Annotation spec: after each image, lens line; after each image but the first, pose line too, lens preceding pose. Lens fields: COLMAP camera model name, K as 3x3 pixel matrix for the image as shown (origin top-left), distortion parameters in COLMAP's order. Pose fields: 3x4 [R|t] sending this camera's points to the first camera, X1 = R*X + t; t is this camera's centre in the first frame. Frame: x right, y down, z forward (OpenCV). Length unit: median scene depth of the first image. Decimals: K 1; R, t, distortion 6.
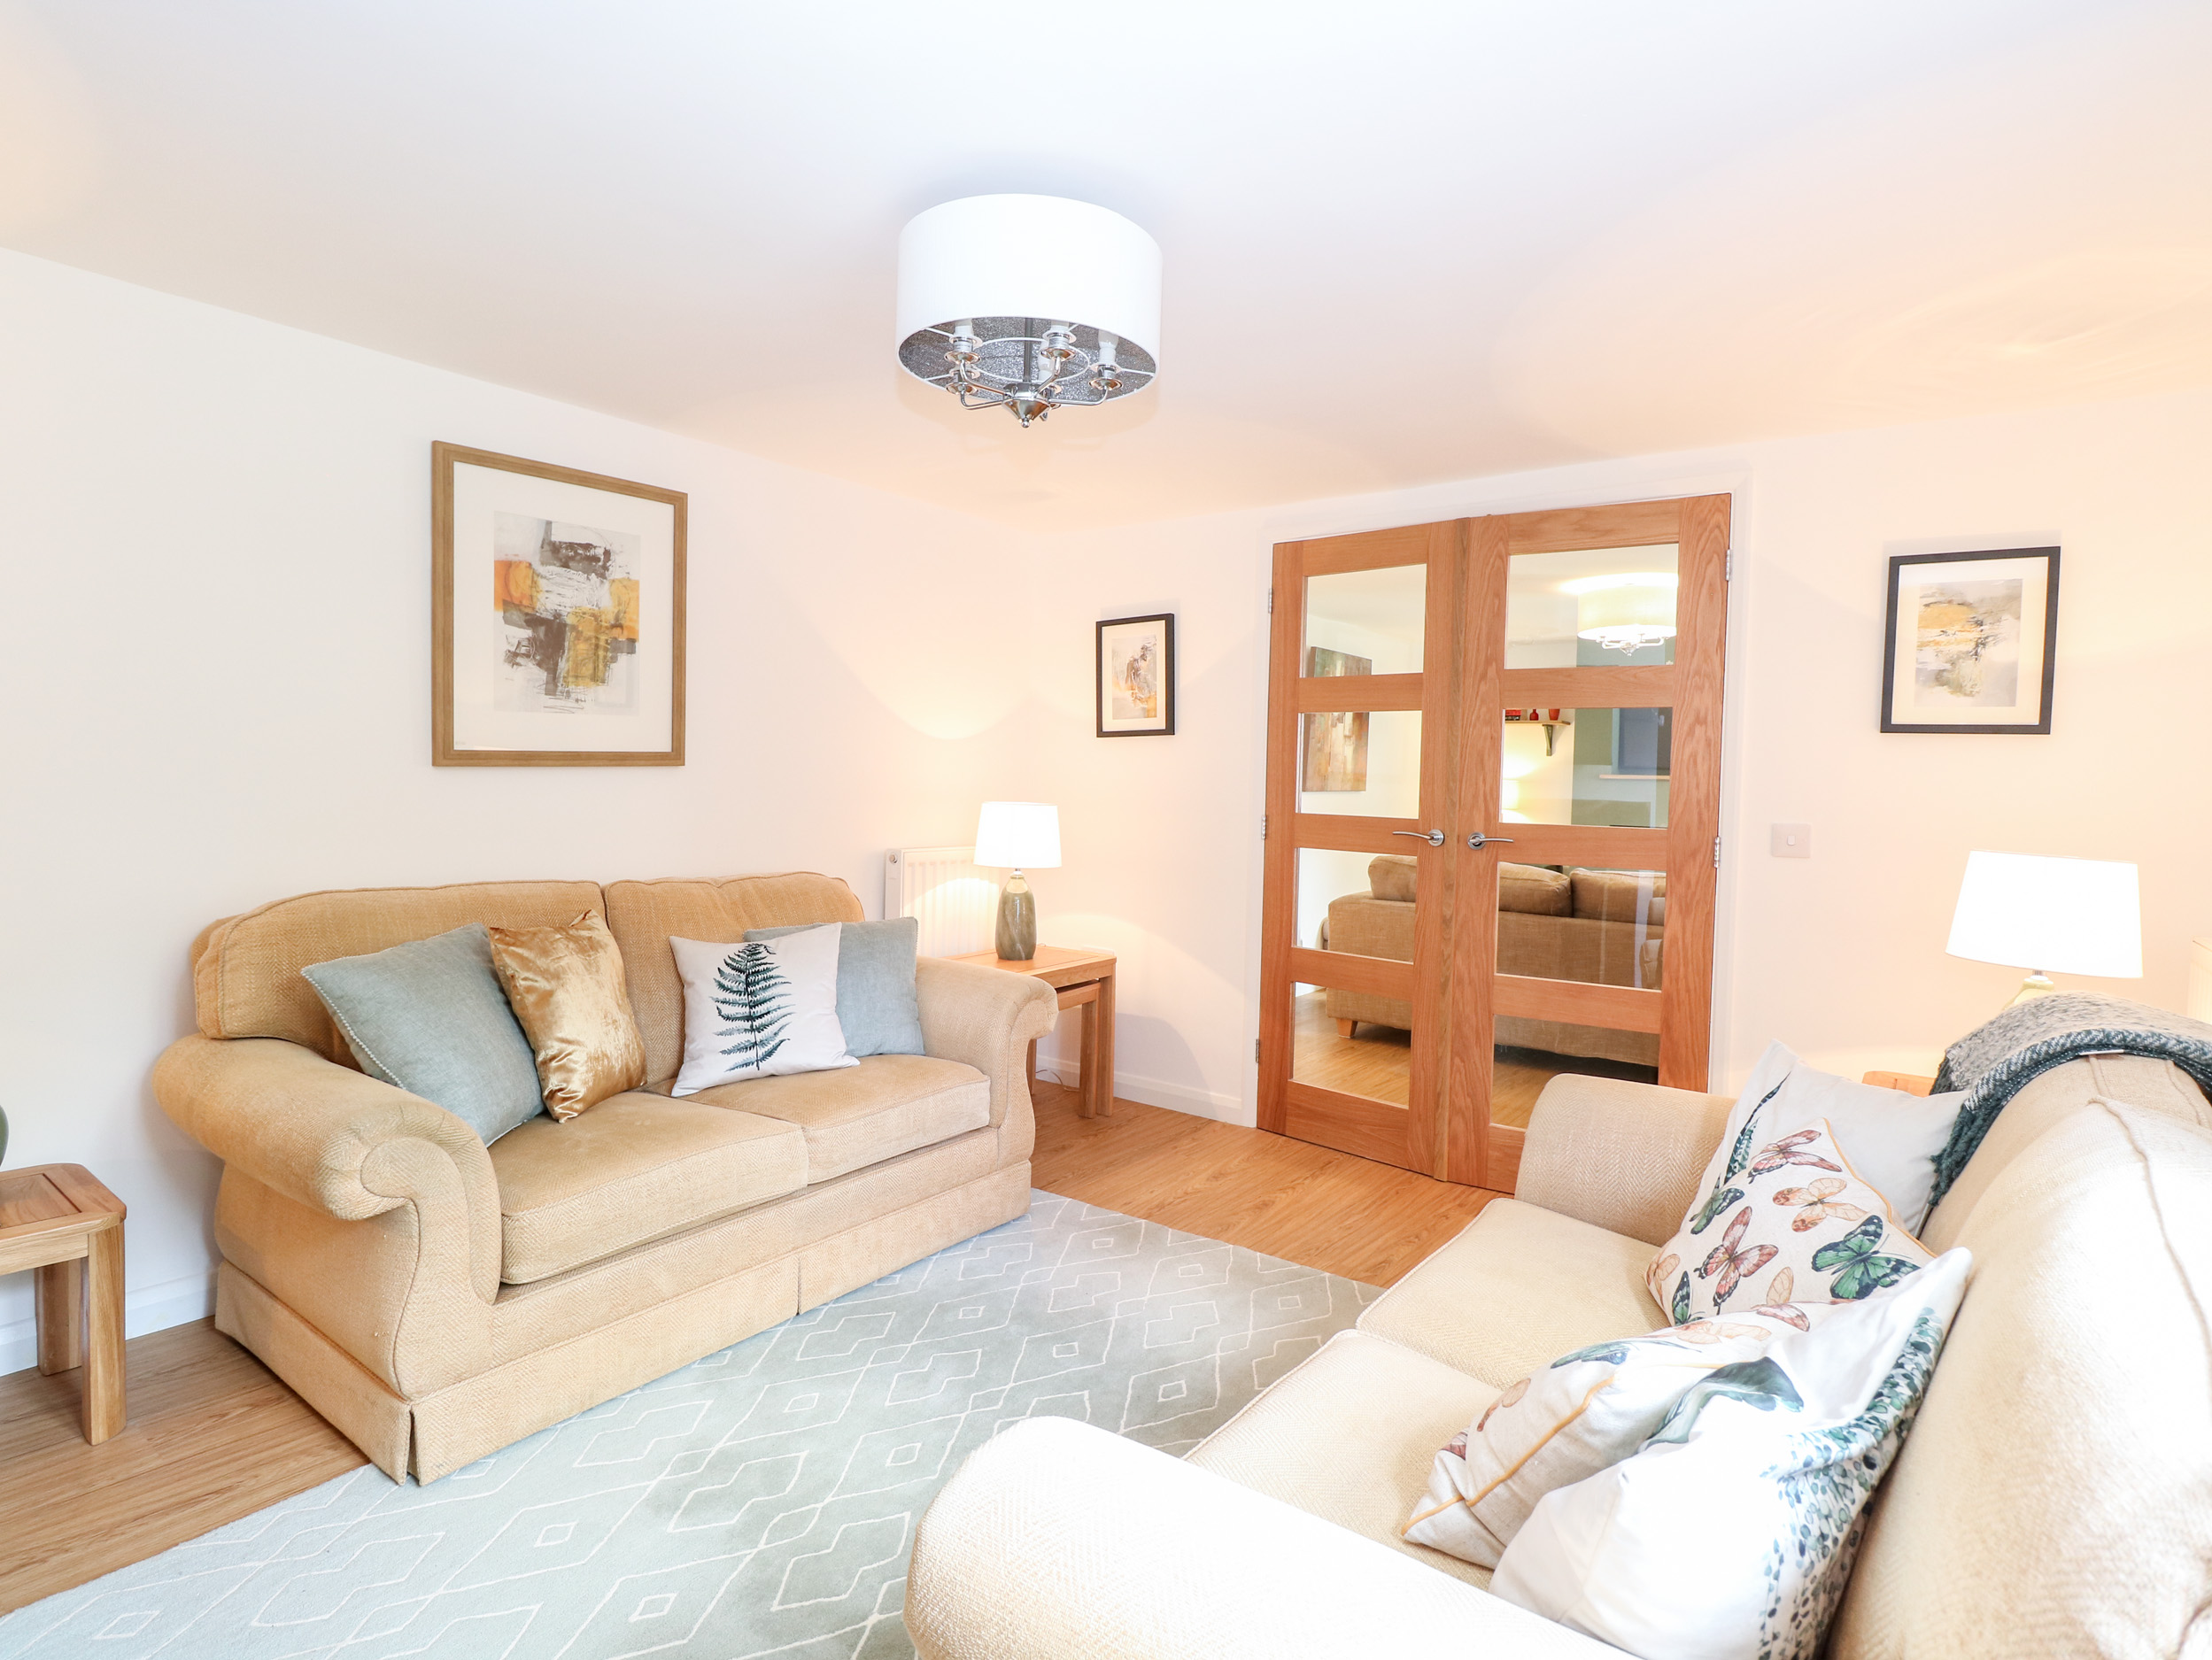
lens RADIAL K [[1157.8, 0, 1107.5], [0, 1157.8, 815.5], [0, 0, 1]] dist [0.002257, -0.014438]
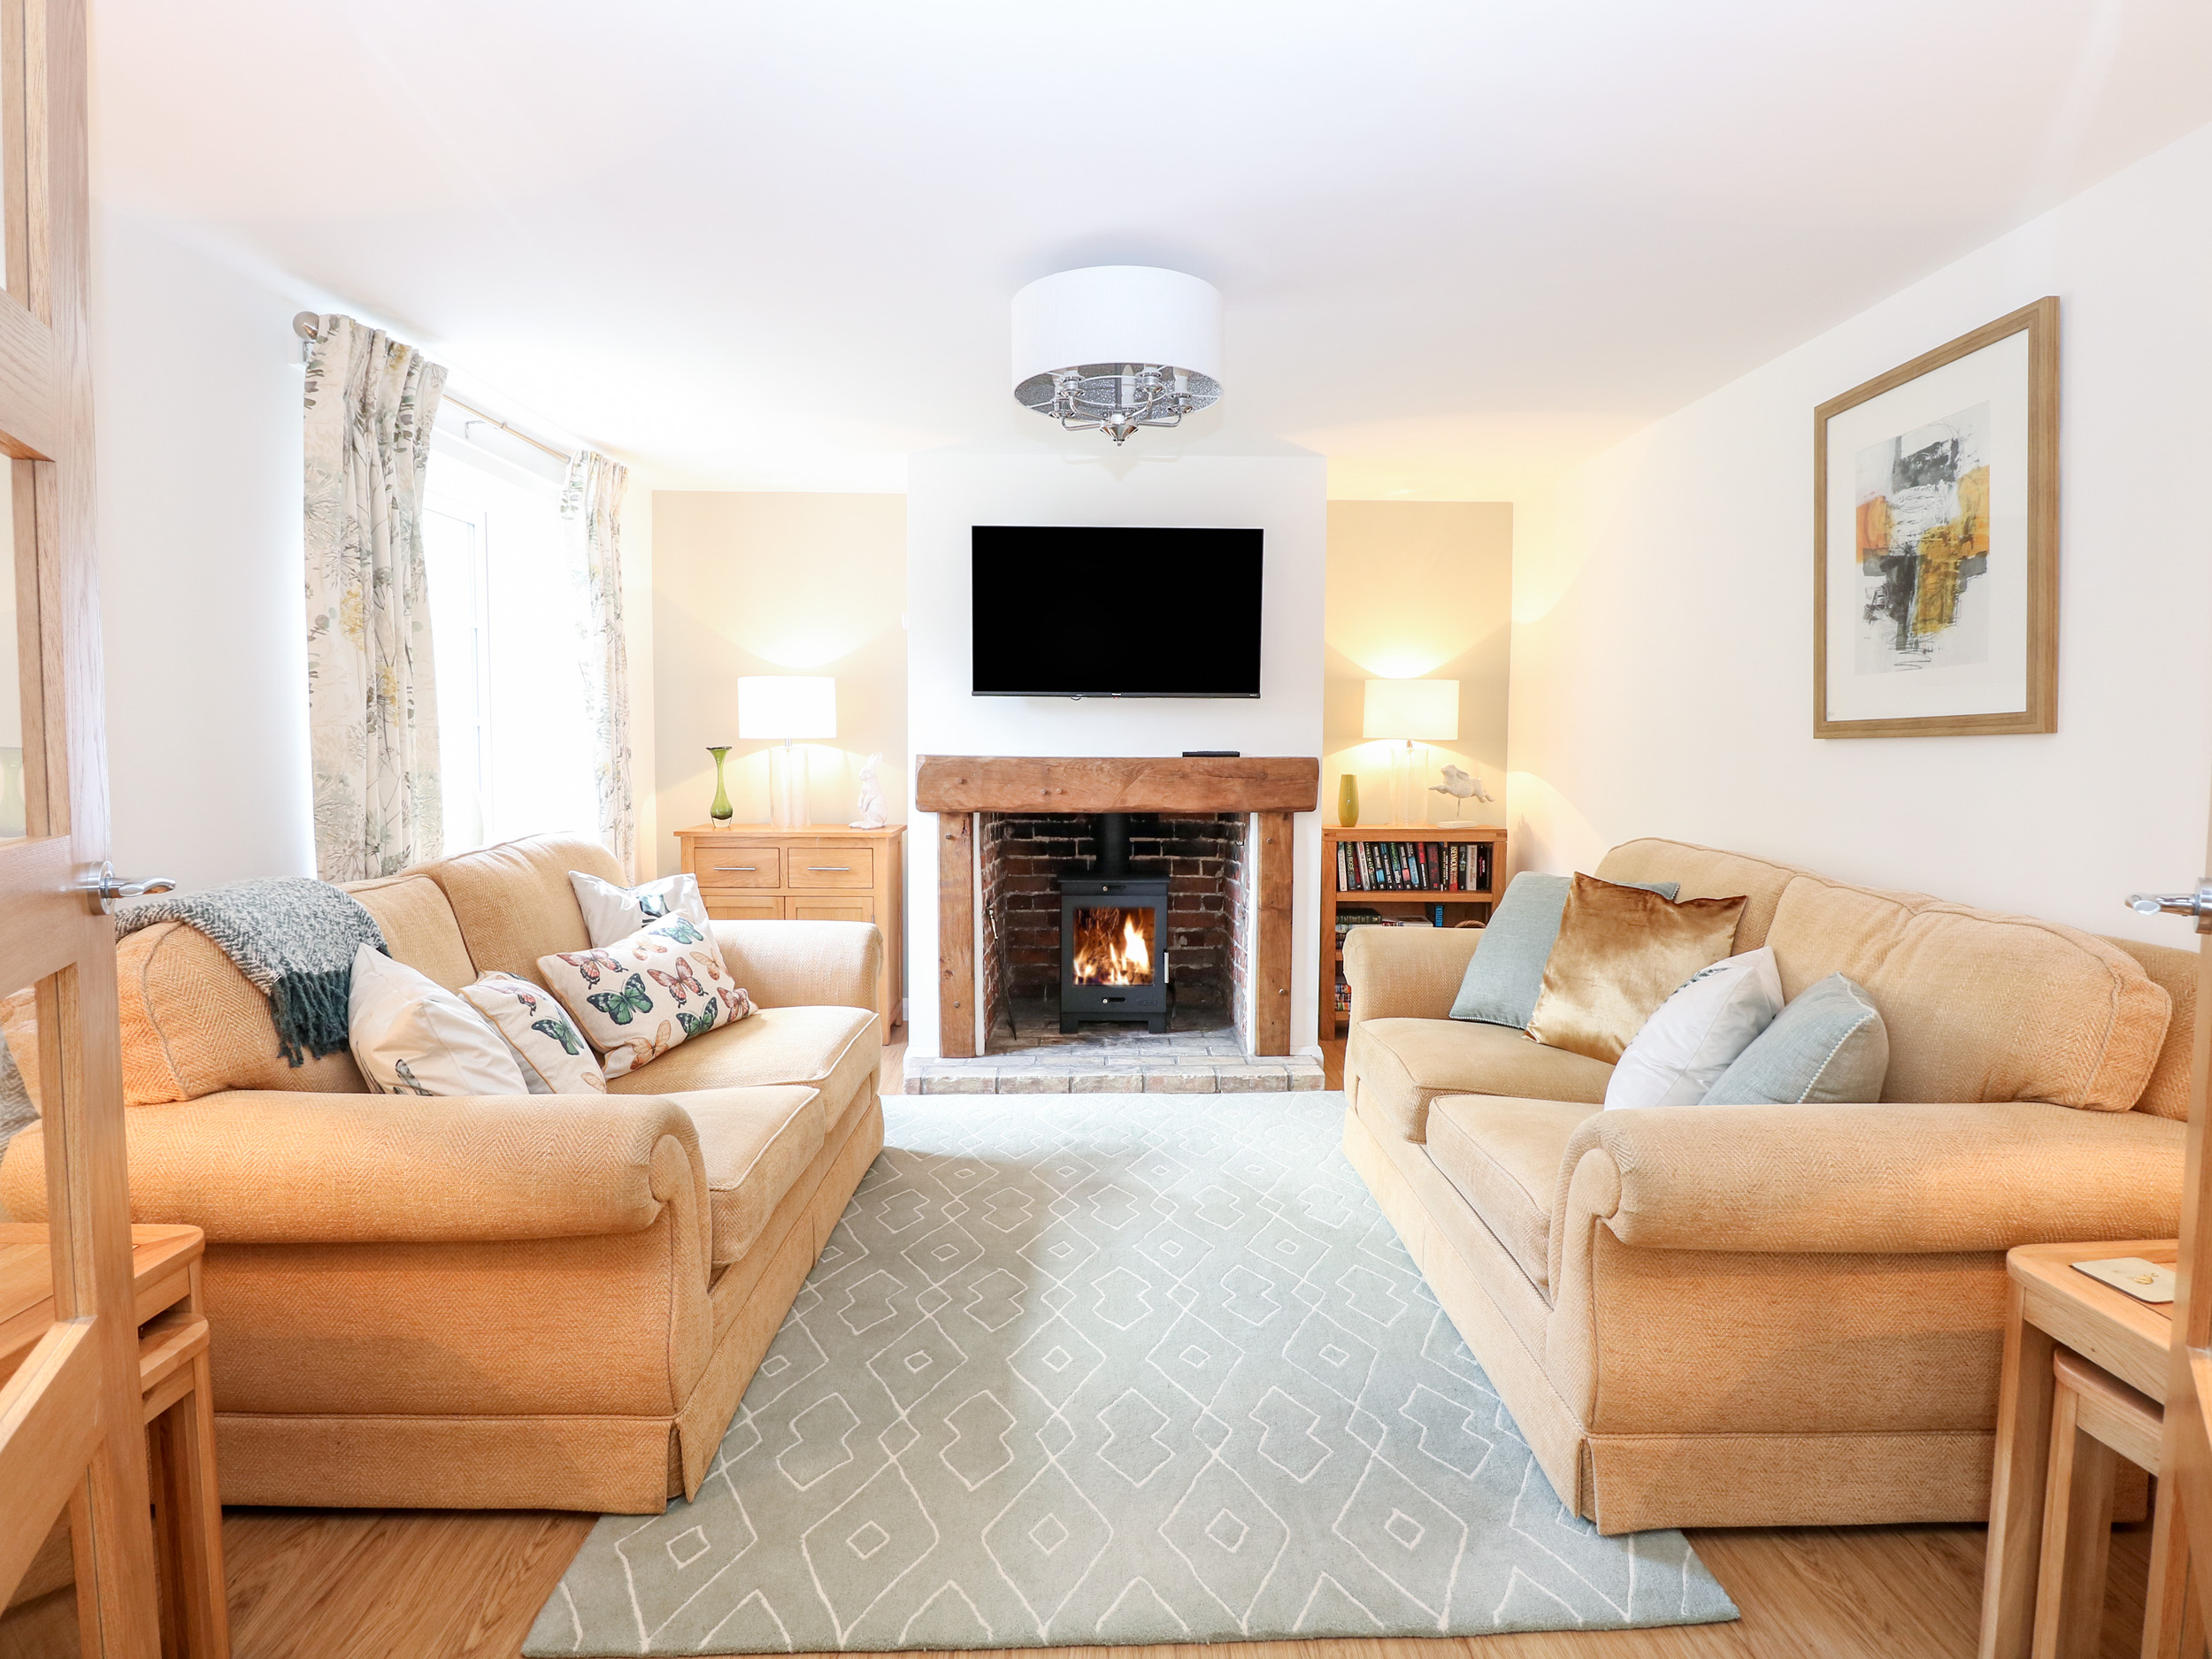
lens RADIAL K [[1158.0, 0, 1107.5], [0, 1158.0, 814.9], [0, 0, 1]] dist [0.002257, -0.014438]
pose [[-0.790897, 0.014876, -0.611769, 0.456364], [-0.046124, 0.995412, 0.083834, -0.030360], [0.610209, 0.094521, -0.786582, 1.305085]]
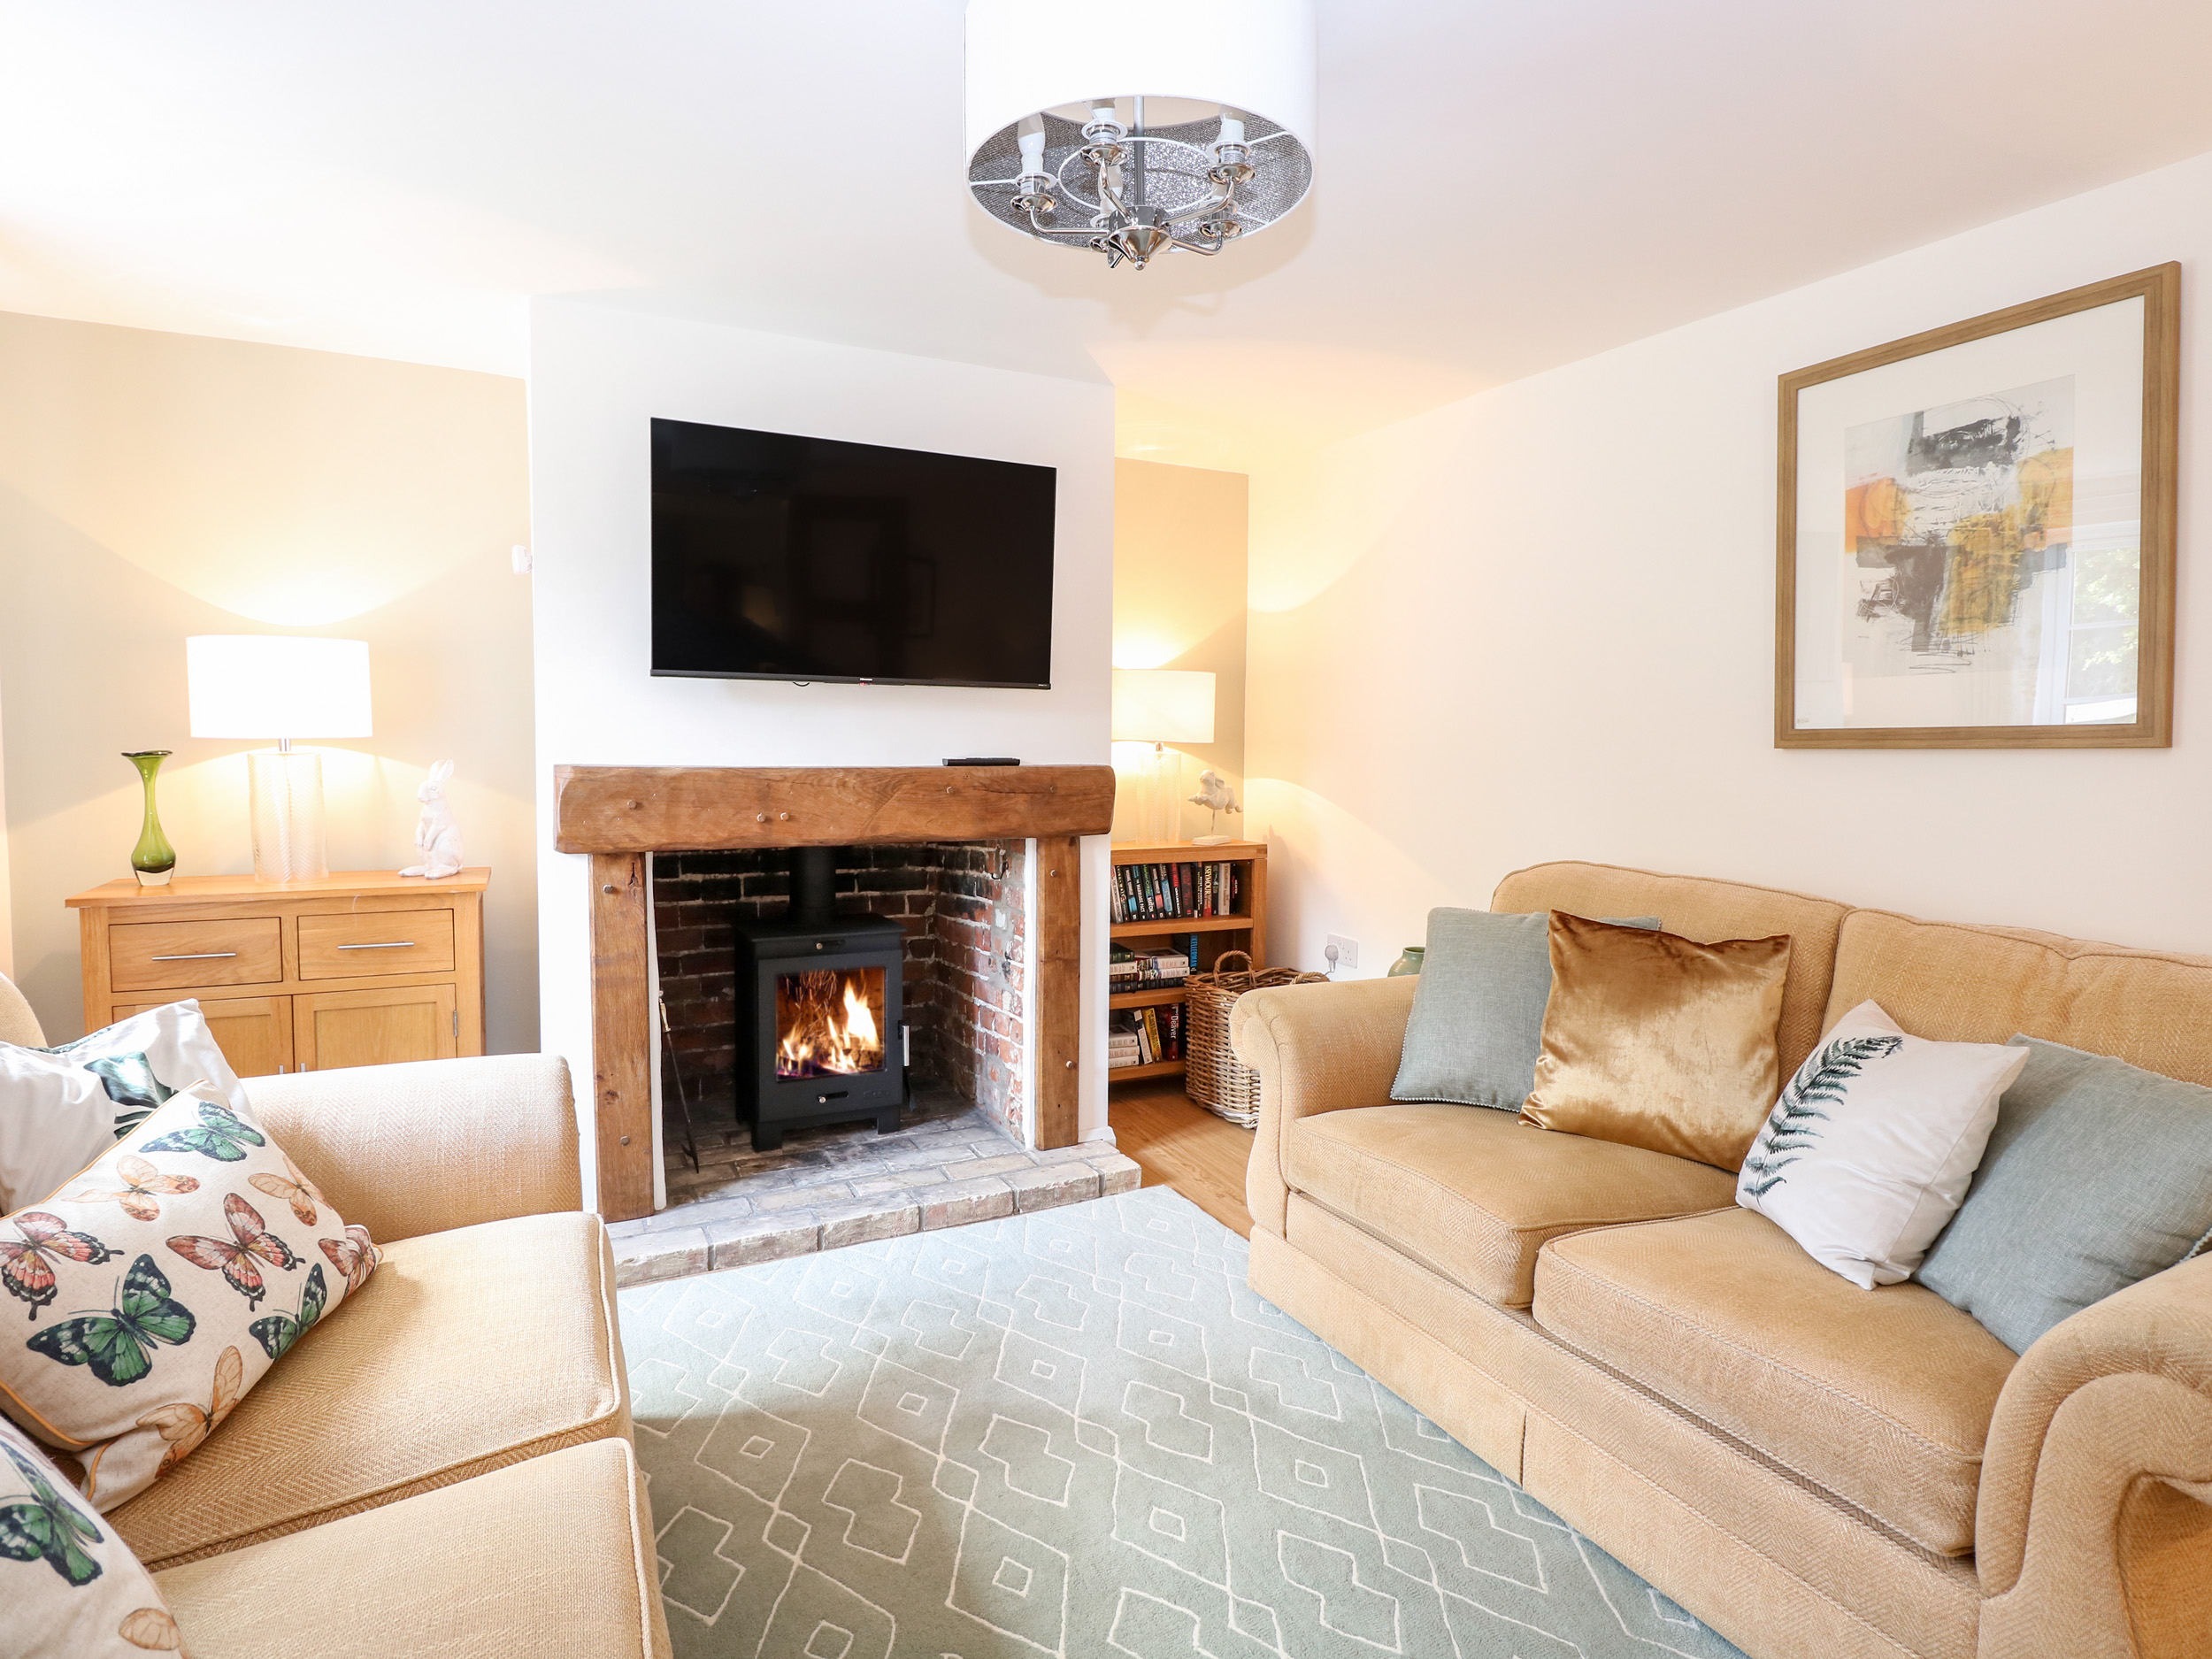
lens RADIAL K [[1178.5, 0, 1102.2], [0, 1178.5, 813.2], [0, 0, 1]] dist [0.003976, -0.016631]
pose [[-0.451596, 0.031166, -0.891678, 0.412512], [-0.055642, 0.996461, 0.063008, -0.019945], [0.890486, 0.078069, -0.448264, 0.878724]]
